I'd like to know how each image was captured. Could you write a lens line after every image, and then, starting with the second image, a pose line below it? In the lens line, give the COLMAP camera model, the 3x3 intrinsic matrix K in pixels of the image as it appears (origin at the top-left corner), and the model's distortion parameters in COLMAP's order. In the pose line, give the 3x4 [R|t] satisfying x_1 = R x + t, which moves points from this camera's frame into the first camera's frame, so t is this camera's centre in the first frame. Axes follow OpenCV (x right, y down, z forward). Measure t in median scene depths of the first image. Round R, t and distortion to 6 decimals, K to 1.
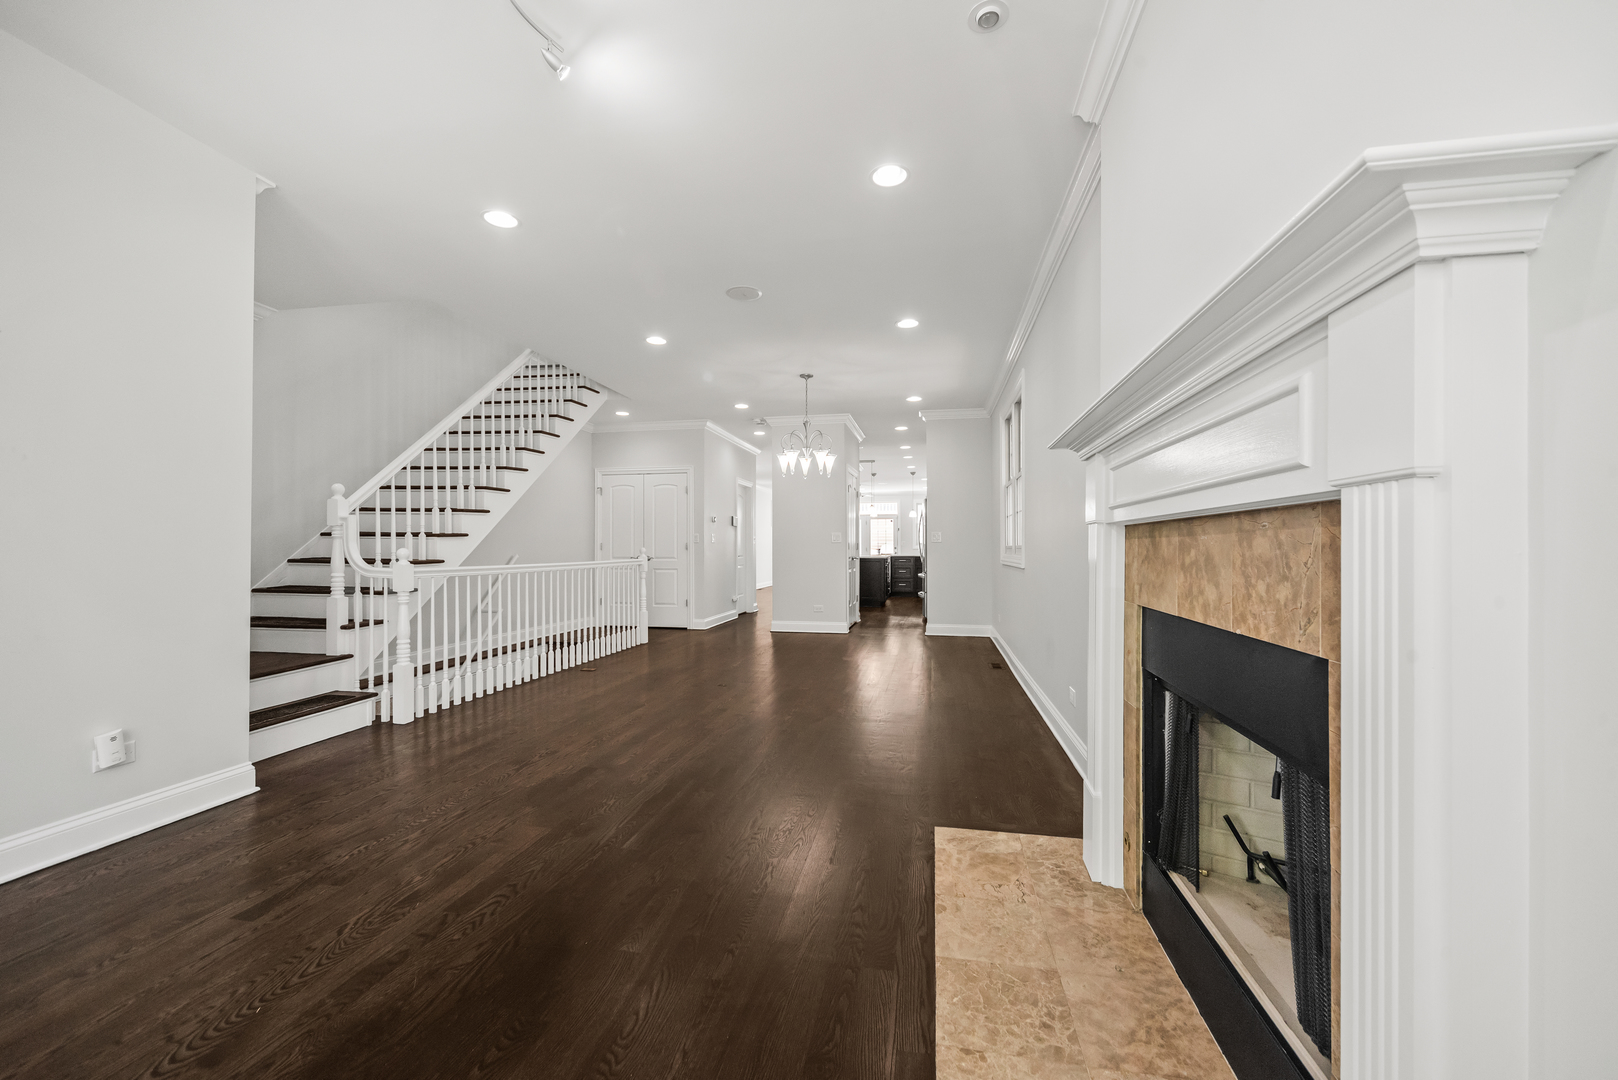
lens RADIAL K [[644.0, 0, 813.2], [0, 644.0, 544.5], [0, 0, 1]] dist [0.006175, -0.000096]
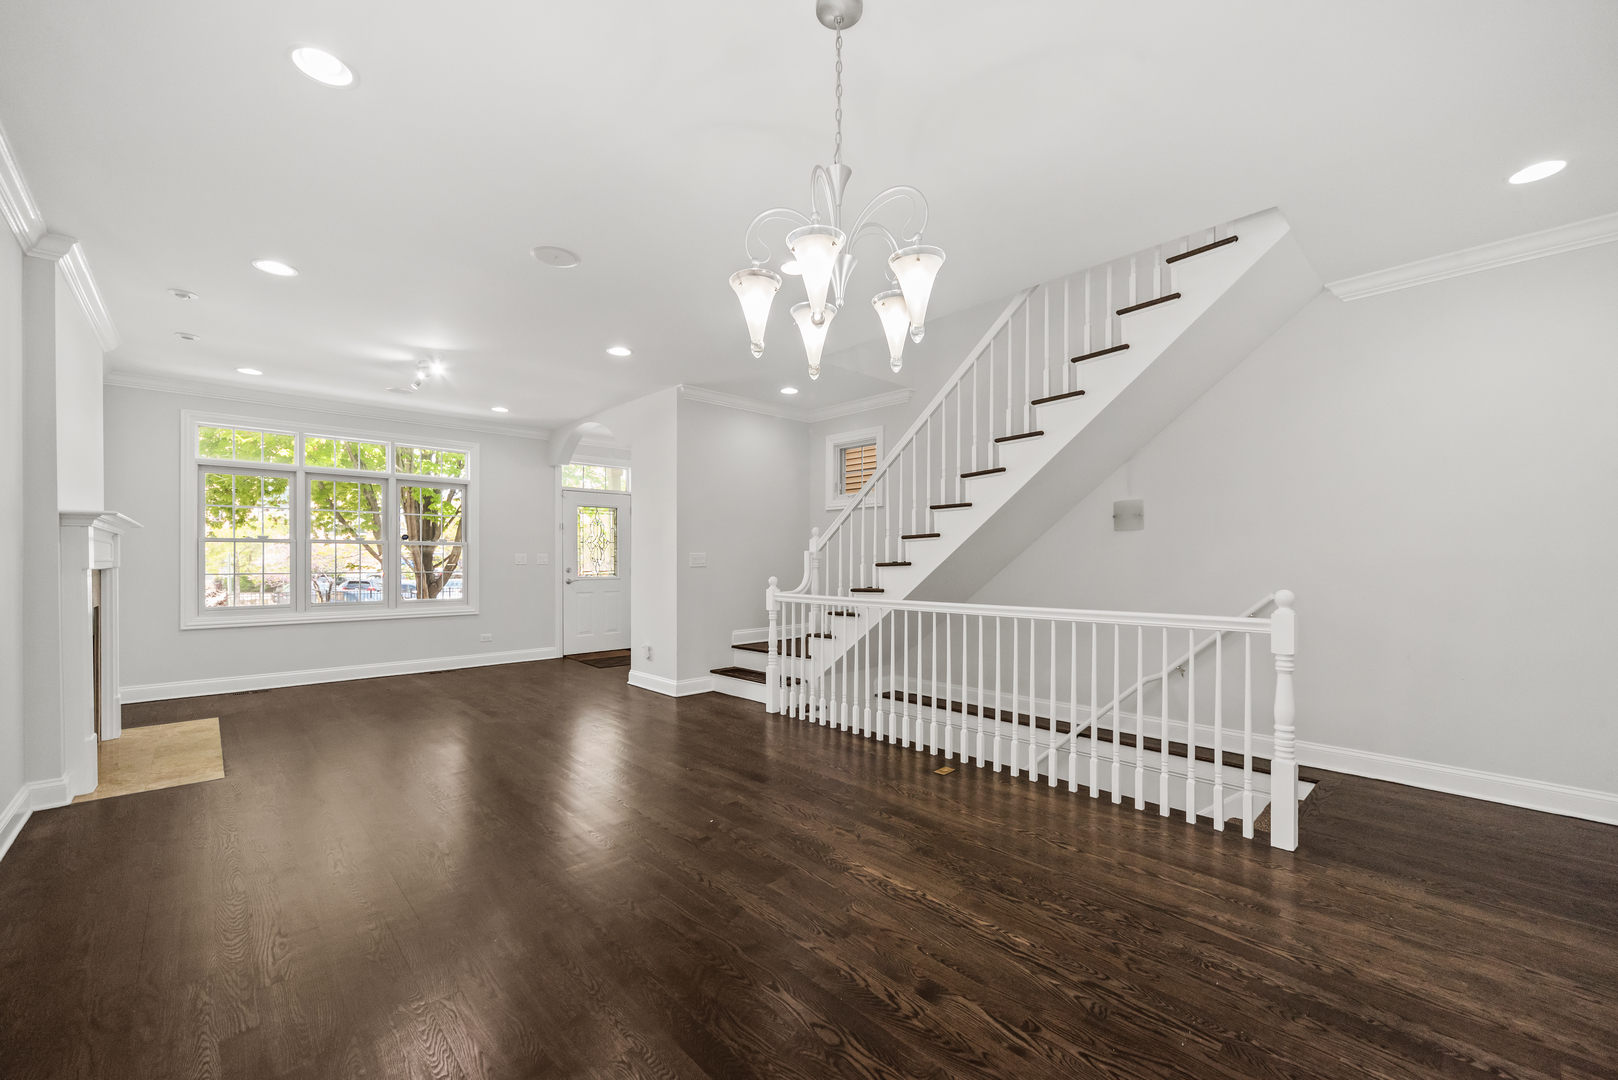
lens RADIAL K [[644.0, 0, 818.9], [0, 644.0, 556.5], [0, 0, 1]] dist [0.006175, -0.000096]
pose [[-0.588927, 0.010097, -0.808123, 0.278684], [0.008878, 0.999942, 0.006024, -0.033360], [0.808138, -0.003627, -0.588982, 1.435781]]
